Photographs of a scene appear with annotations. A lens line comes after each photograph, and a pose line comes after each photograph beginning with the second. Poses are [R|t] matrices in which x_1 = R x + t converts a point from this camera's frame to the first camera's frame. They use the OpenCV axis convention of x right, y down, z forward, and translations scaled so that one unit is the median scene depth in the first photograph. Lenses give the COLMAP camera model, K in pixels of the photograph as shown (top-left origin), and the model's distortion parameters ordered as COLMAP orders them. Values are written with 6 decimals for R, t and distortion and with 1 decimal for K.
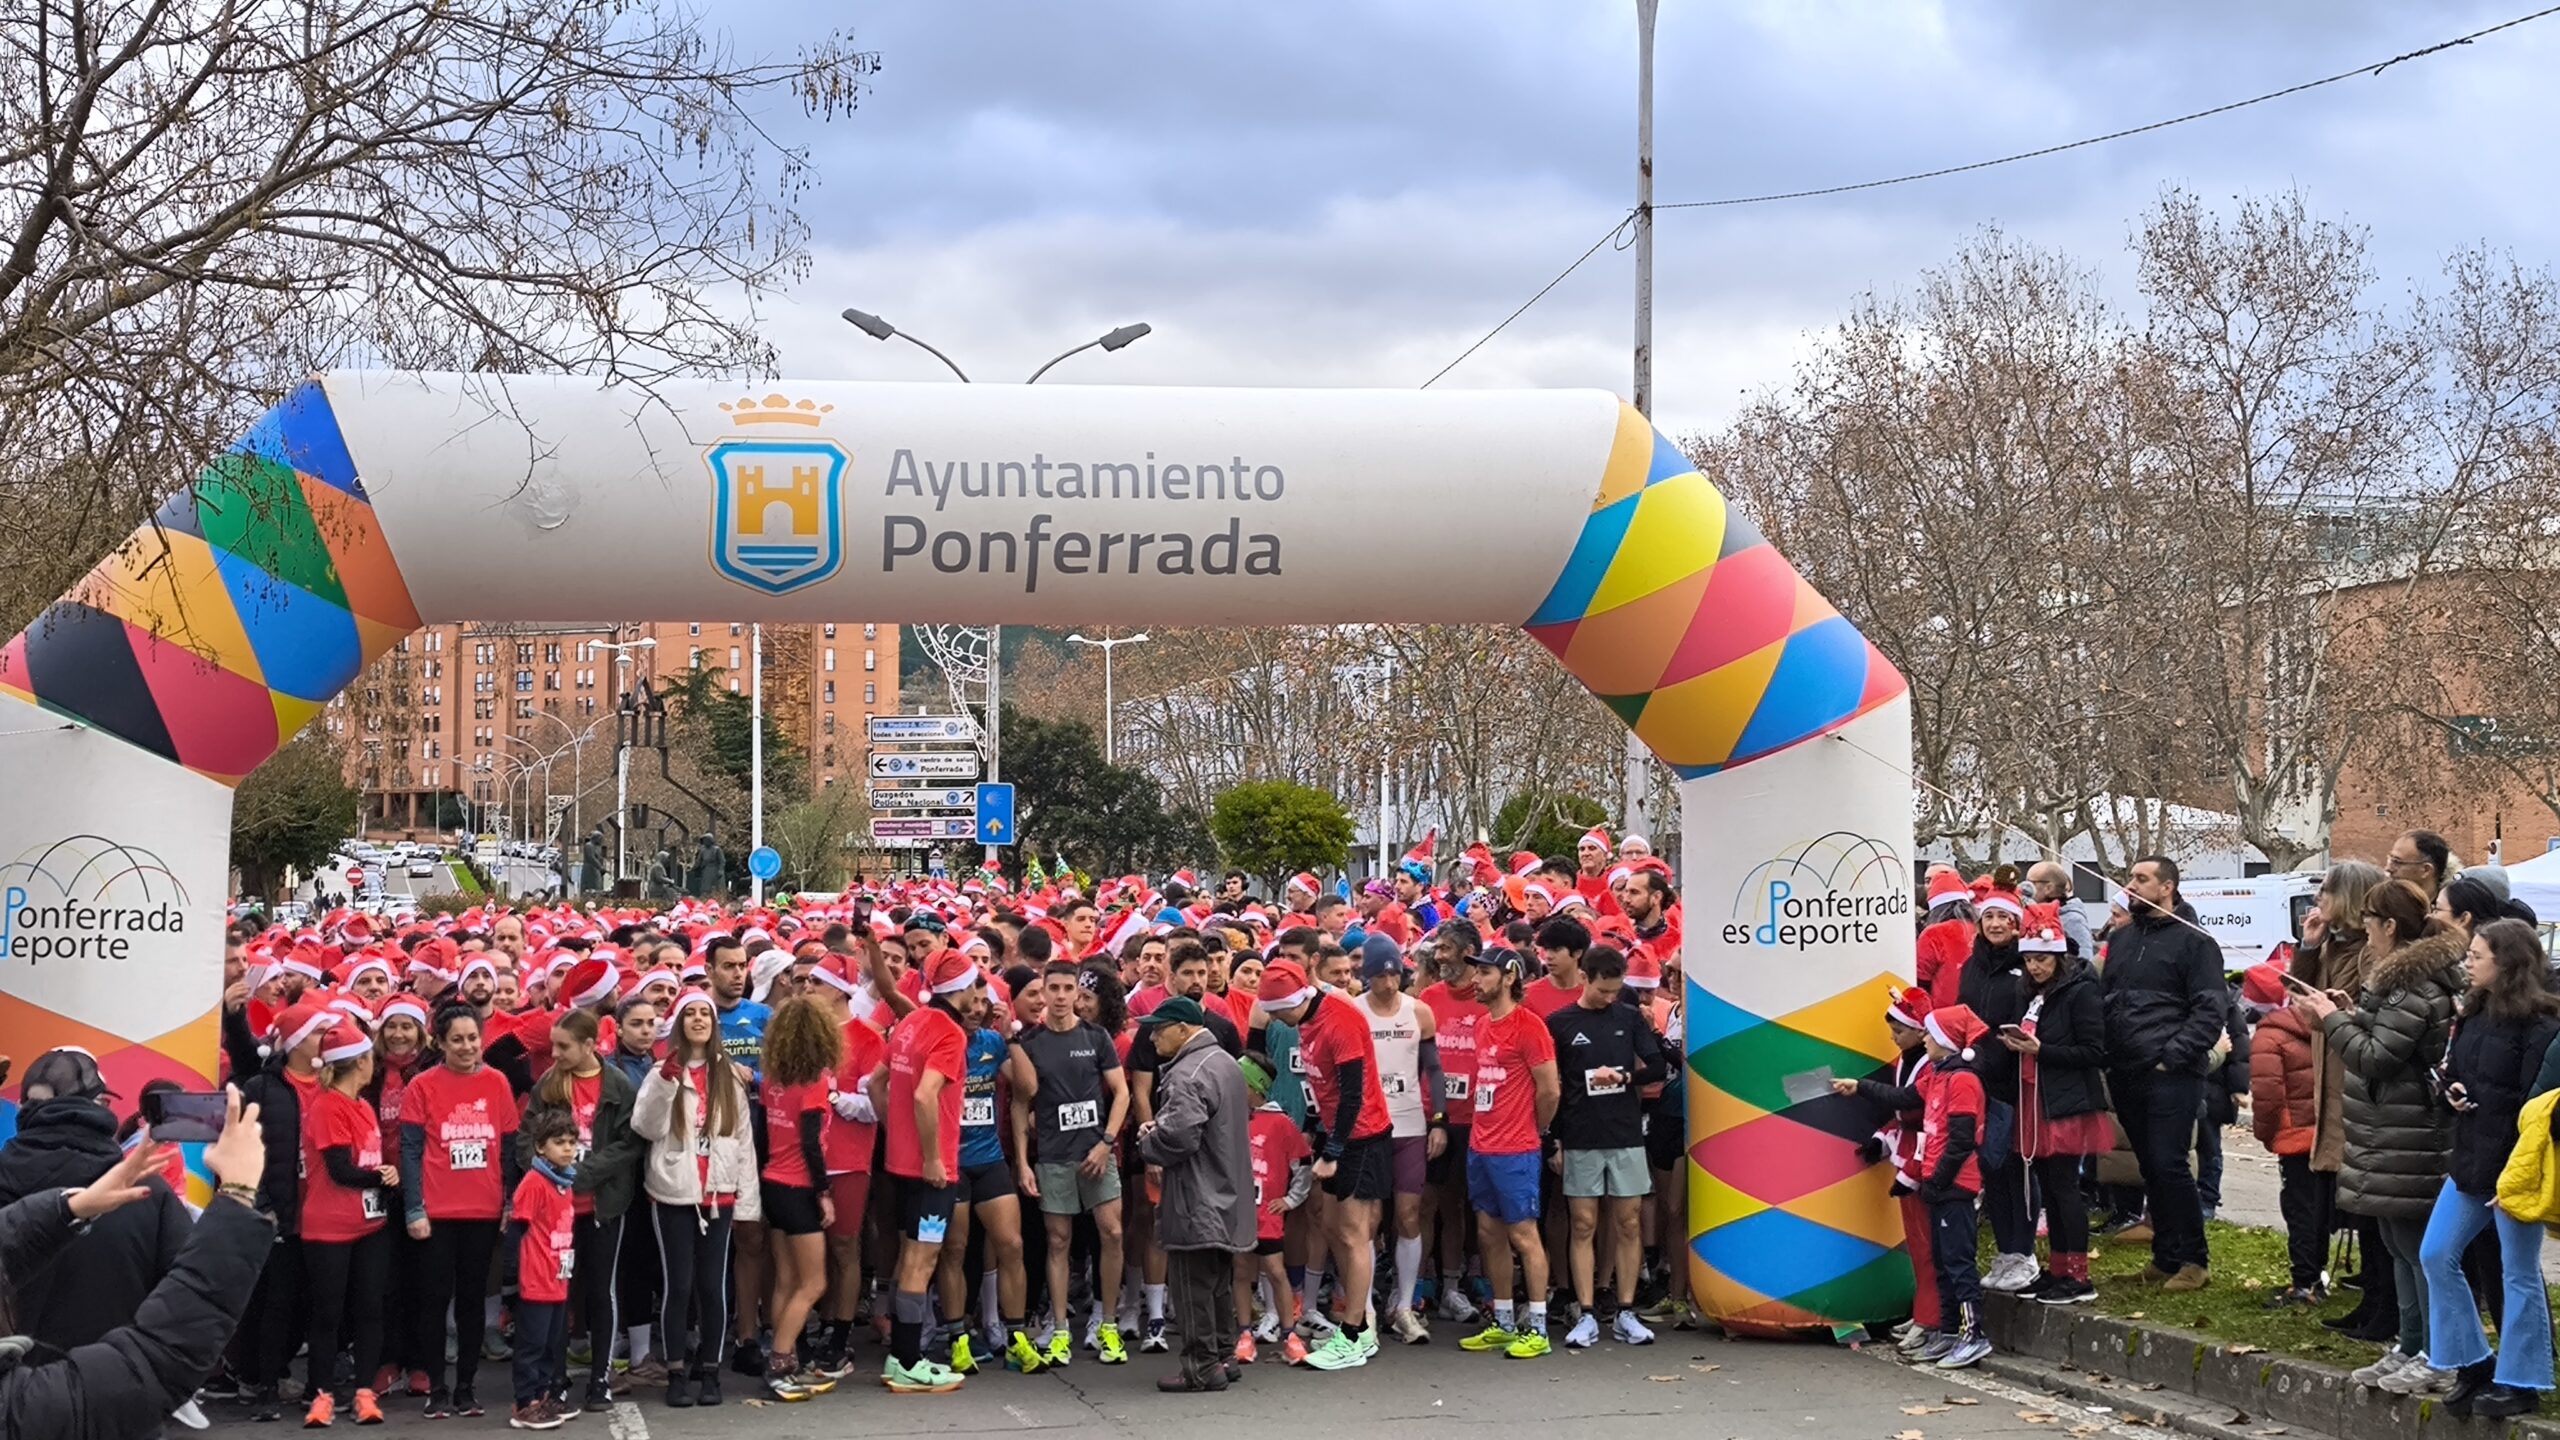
lens RADIAL K [[3655.4, 0, 1288.4], [0, 3655.4, 728.9], [0, 0, 1]] dist [0.072574, -0.097418]
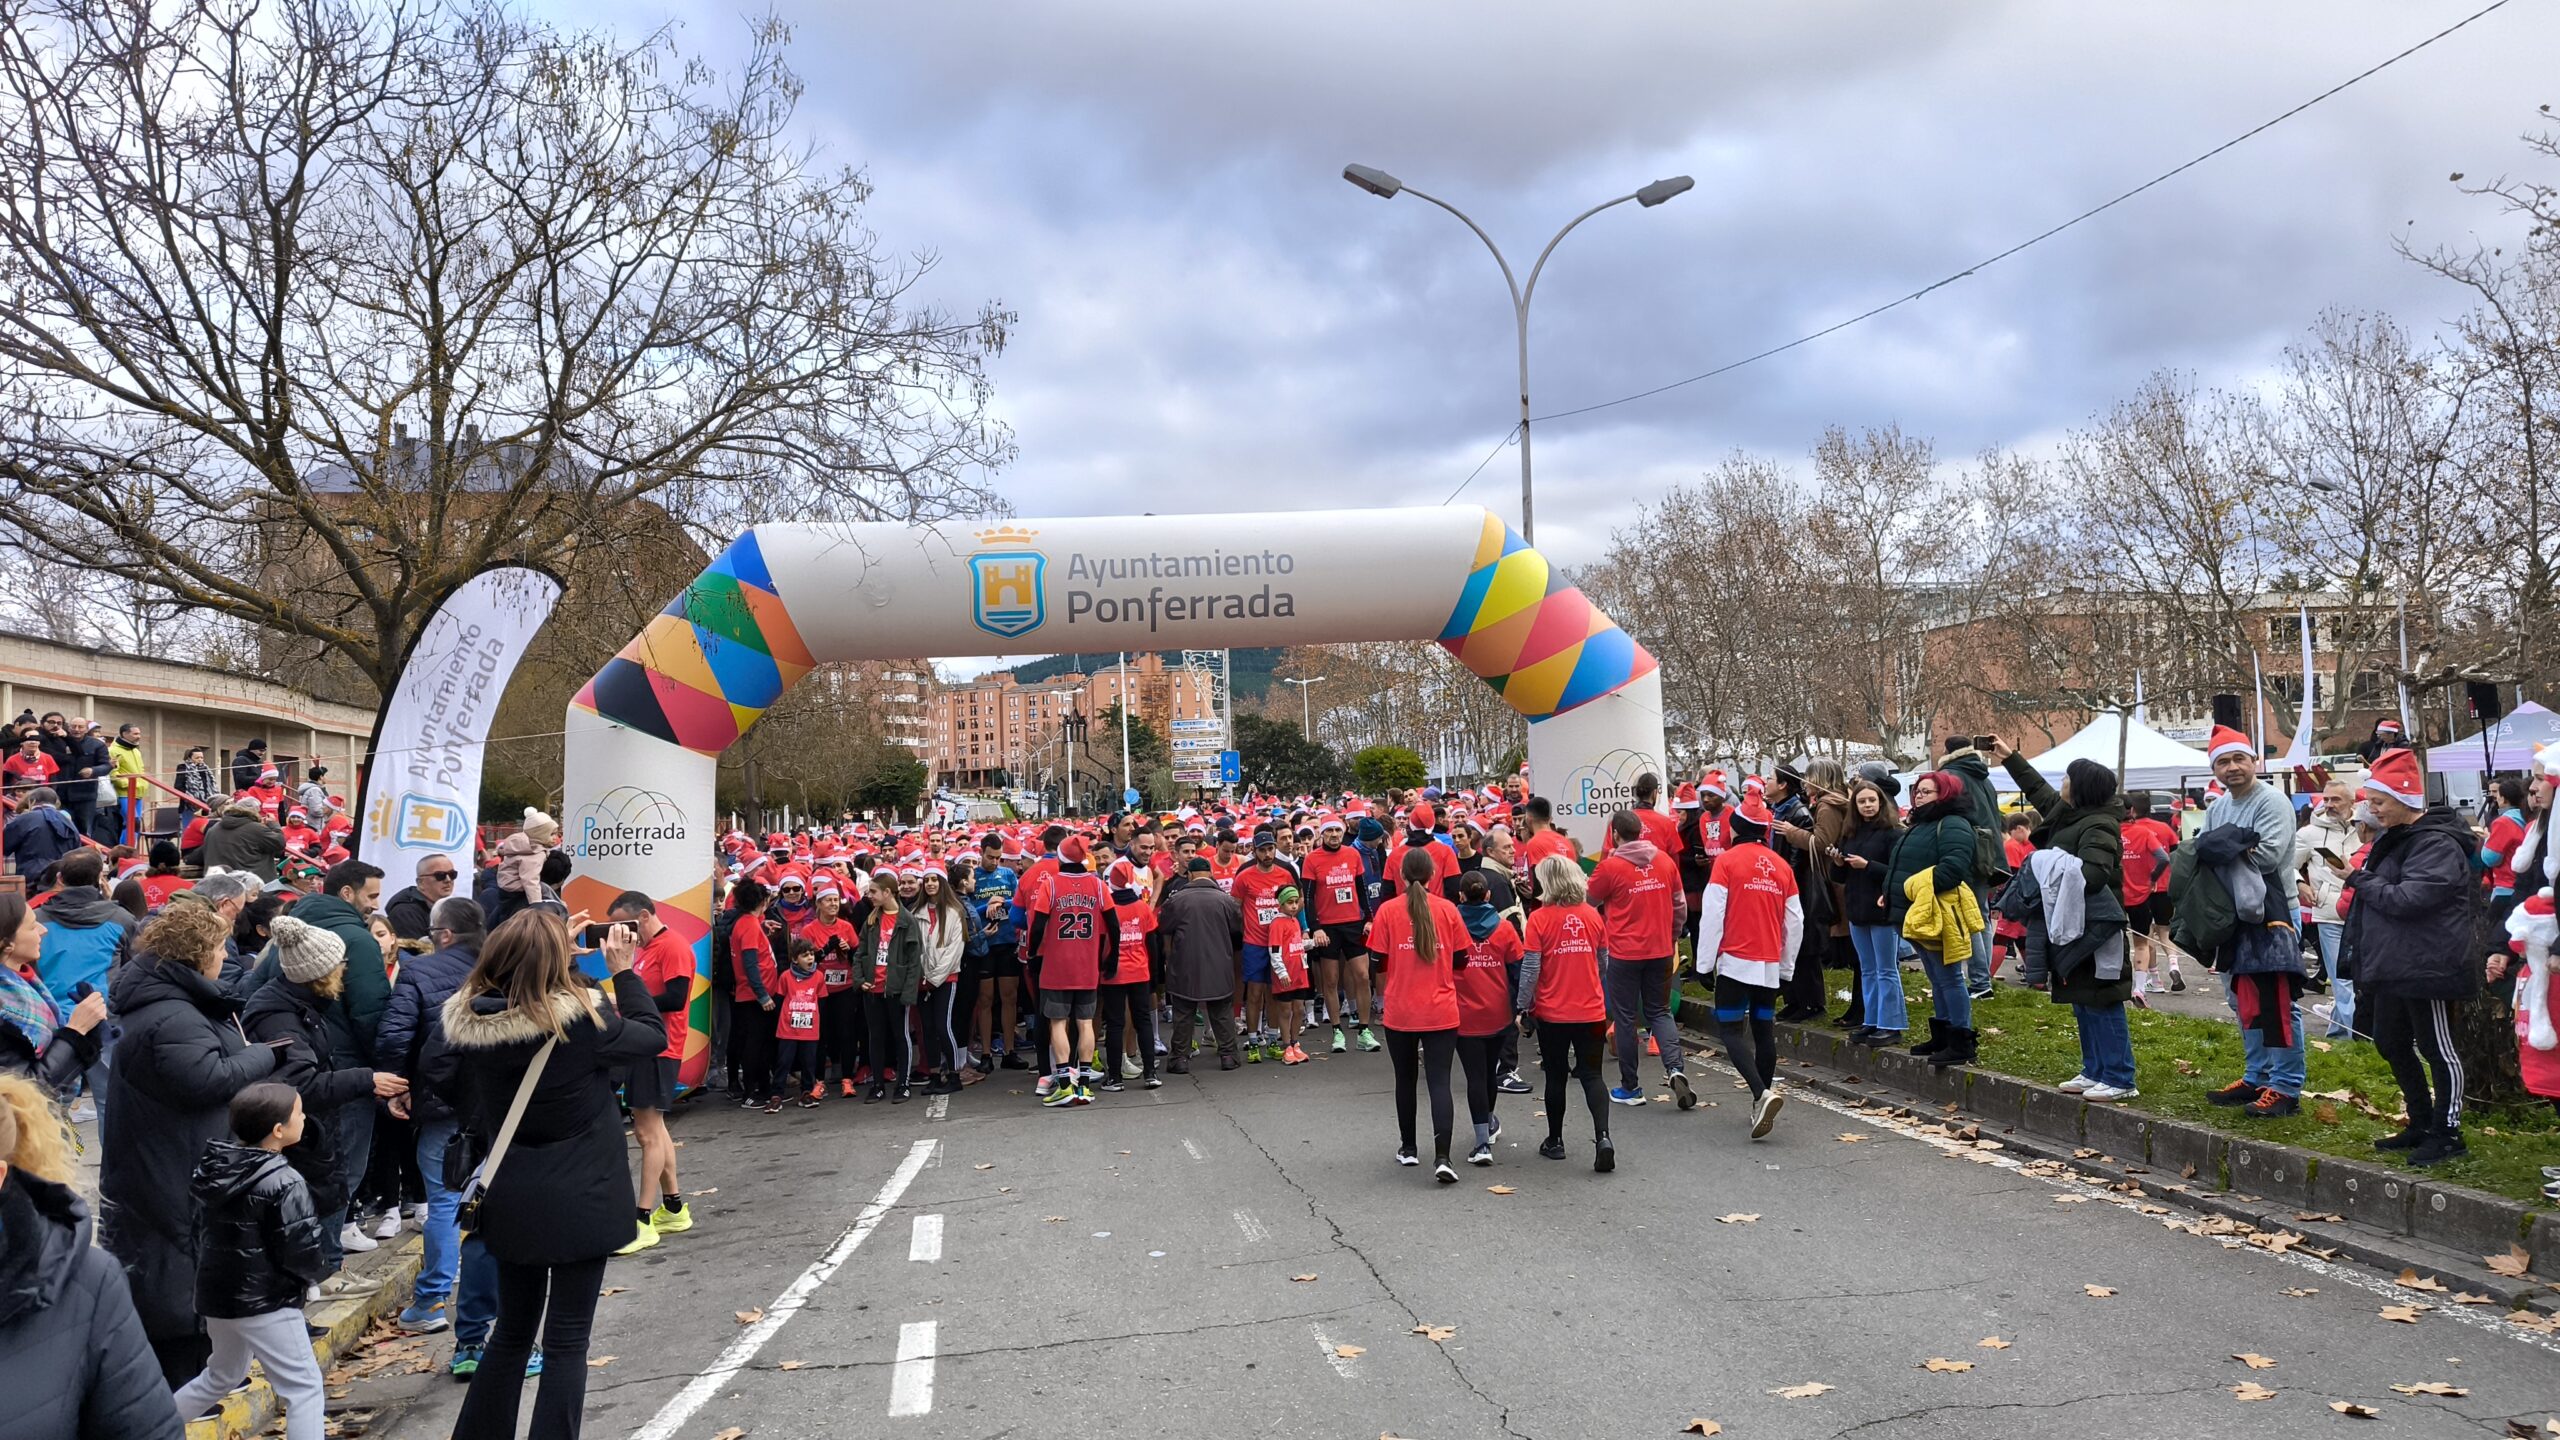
lens RADIAL K [[1790.7, 0, 1286.8], [0, 1790.7, 723.0], [0, 0, 1]] dist [0.062031, -0.052742]
pose [[0.996917, -0.039659, -0.067706, 0.051459], [0.039560, 0.999213, -0.002803, 0.012177], [0.067764, 0.000116, 0.997701, 0.135091]]
